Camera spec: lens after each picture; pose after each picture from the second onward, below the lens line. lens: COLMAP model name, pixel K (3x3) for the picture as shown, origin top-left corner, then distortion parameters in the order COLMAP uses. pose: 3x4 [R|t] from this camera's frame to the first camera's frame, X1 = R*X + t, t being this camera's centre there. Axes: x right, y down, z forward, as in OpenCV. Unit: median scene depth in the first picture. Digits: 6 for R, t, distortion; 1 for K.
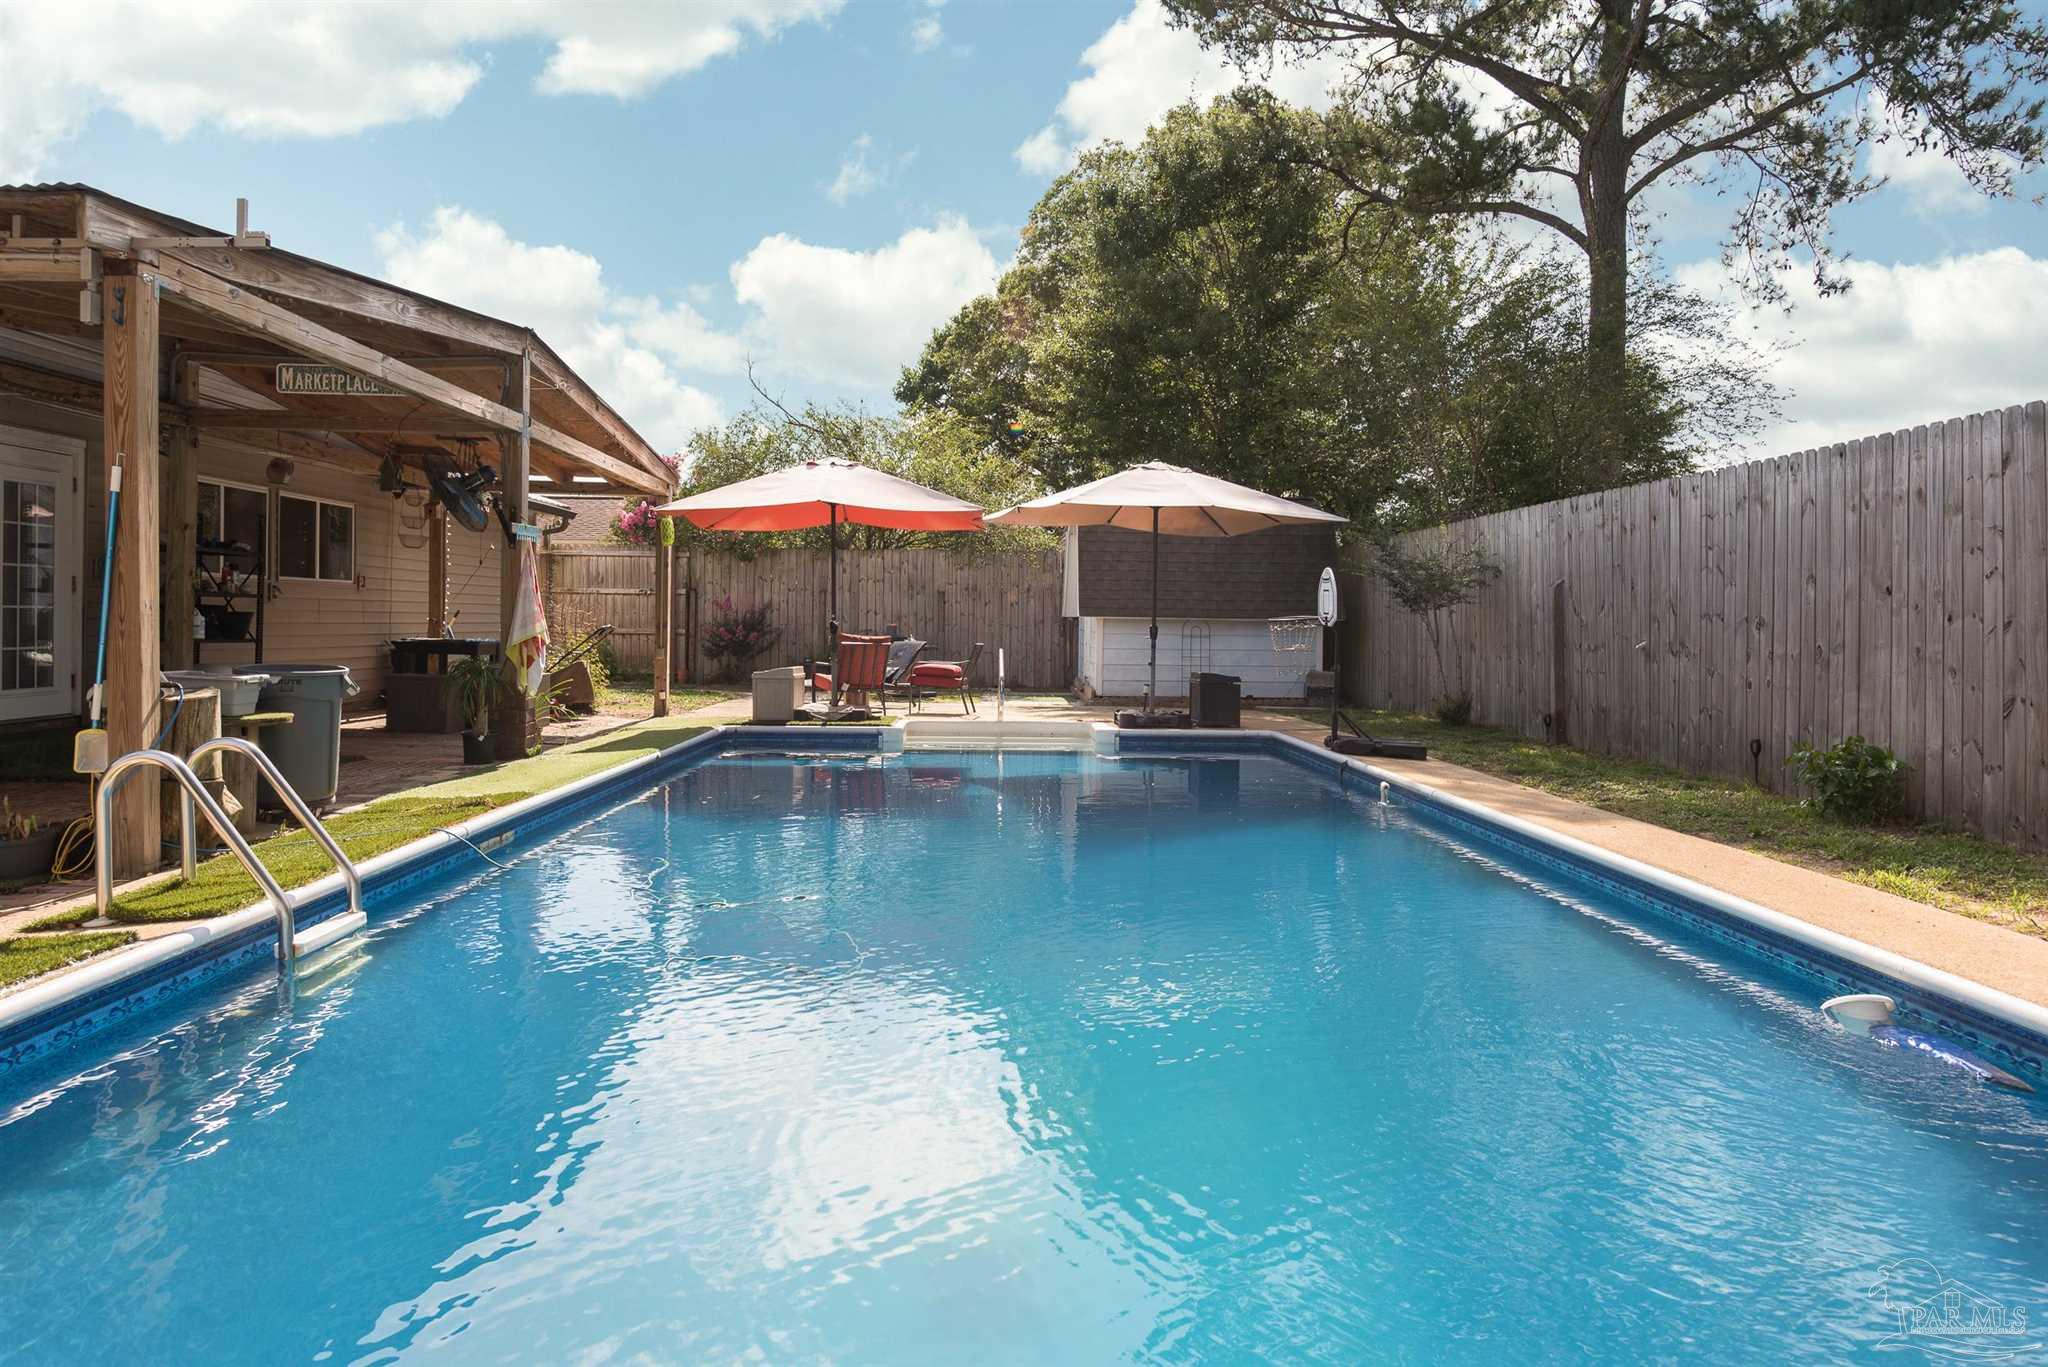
lens RADIAL K [[1249.9, 0, 1049.2], [0, 1249.9, 615.6], [0, 0, 1]] dist [-0.017147, 0.001168]
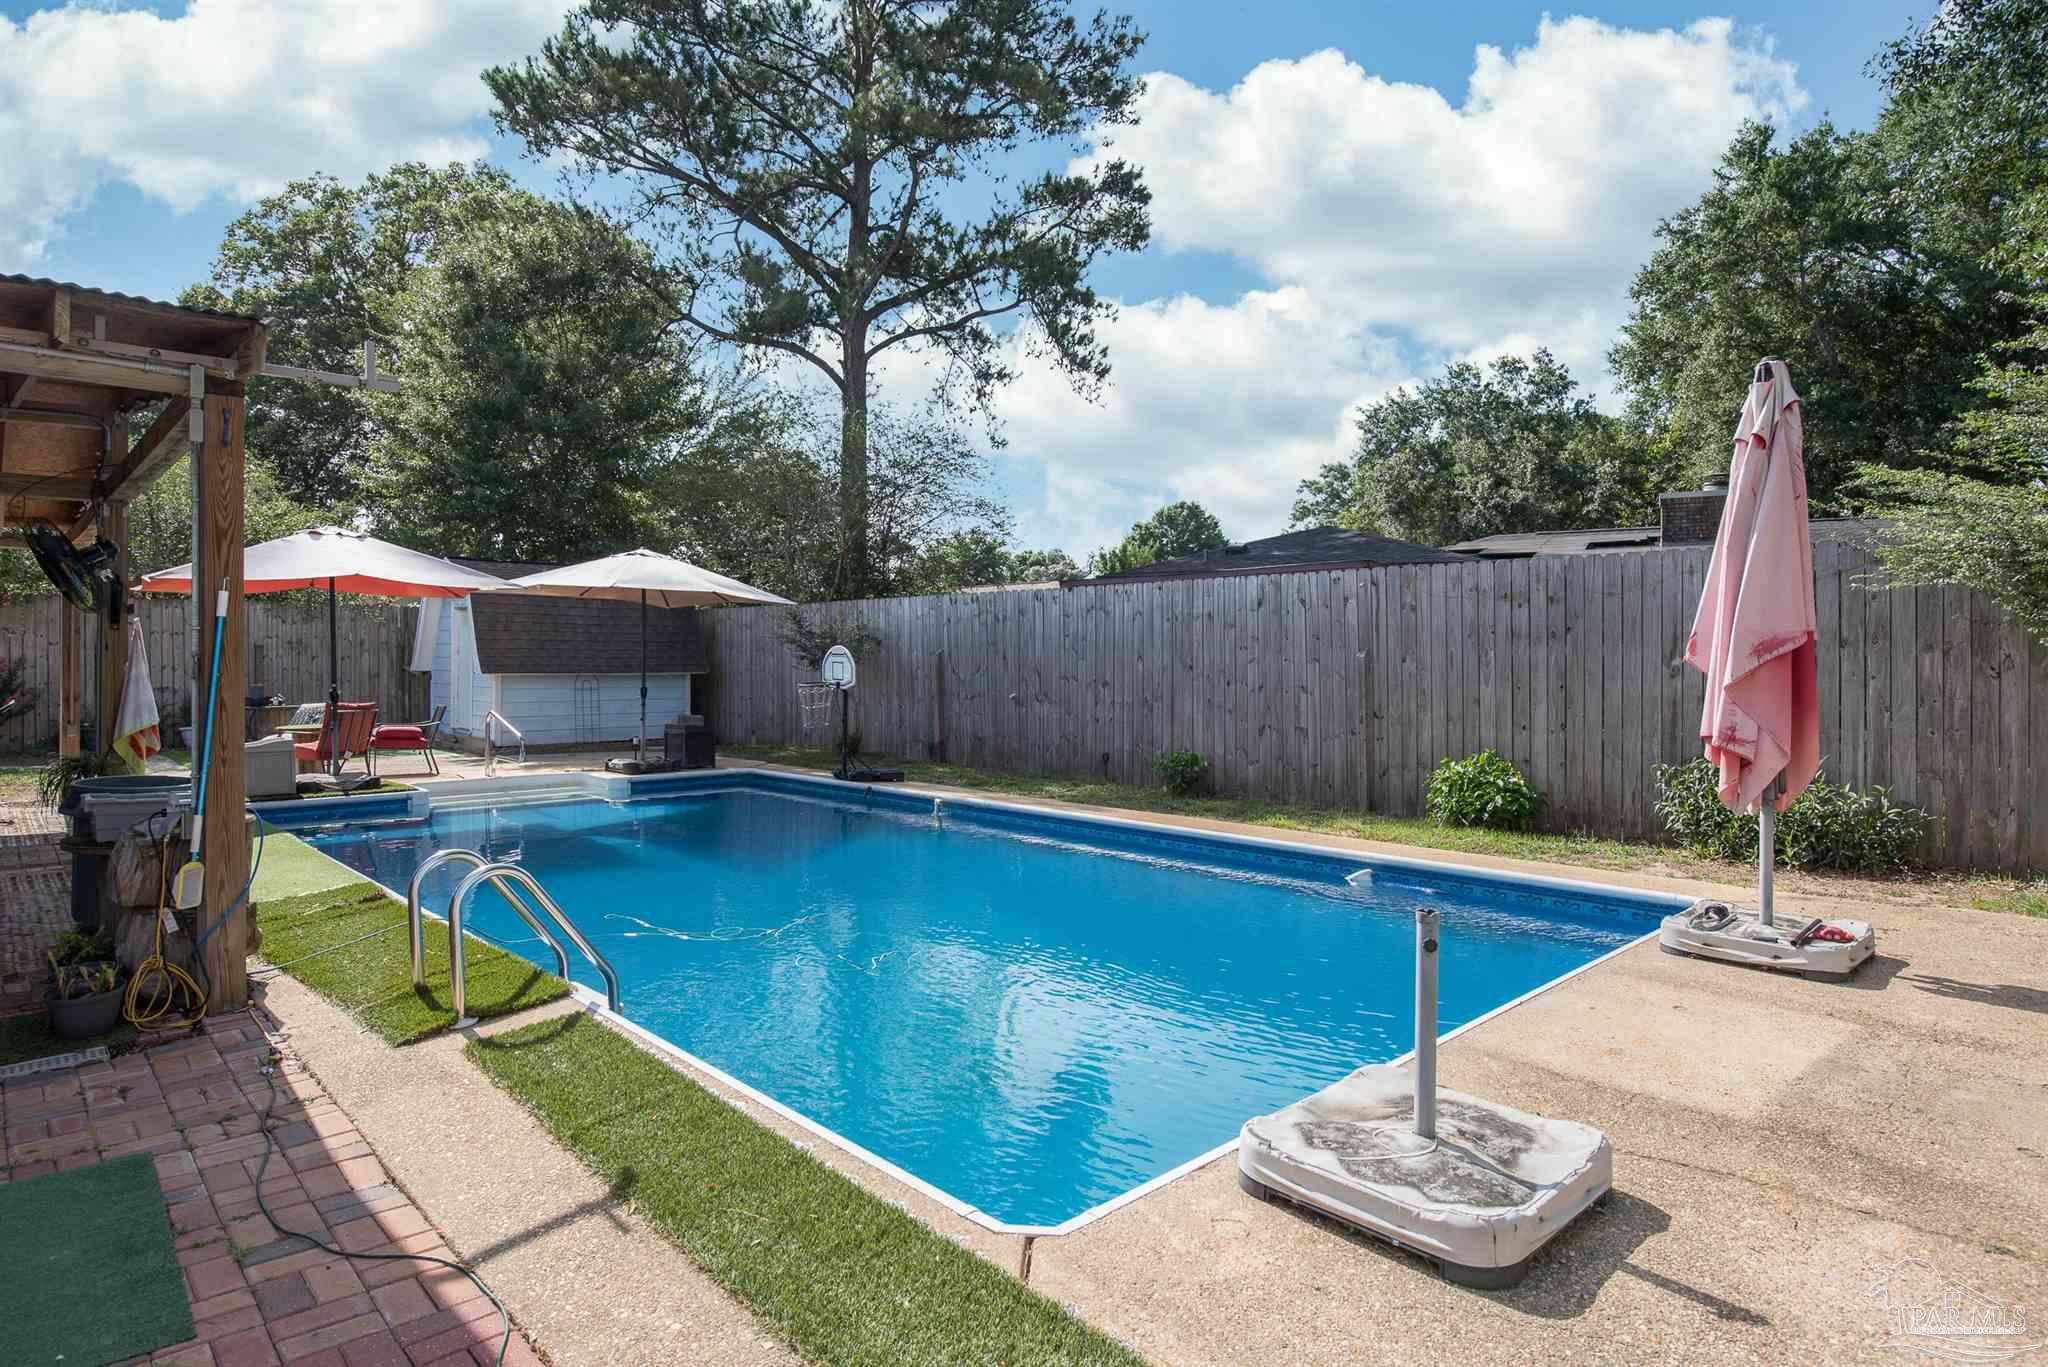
lens RADIAL K [[1100.9, 0, 1019.8], [0, 1100.9, 655.1], [0, 0, 1]] dist [0.000765, -0.000095]
pose [[0.754006, -0.005986, 0.656841, -0.345318], [0.001252, 0.999970, 0.007675, -0.030722], [-0.656867, -0.004965, 0.753990, -0.028773]]
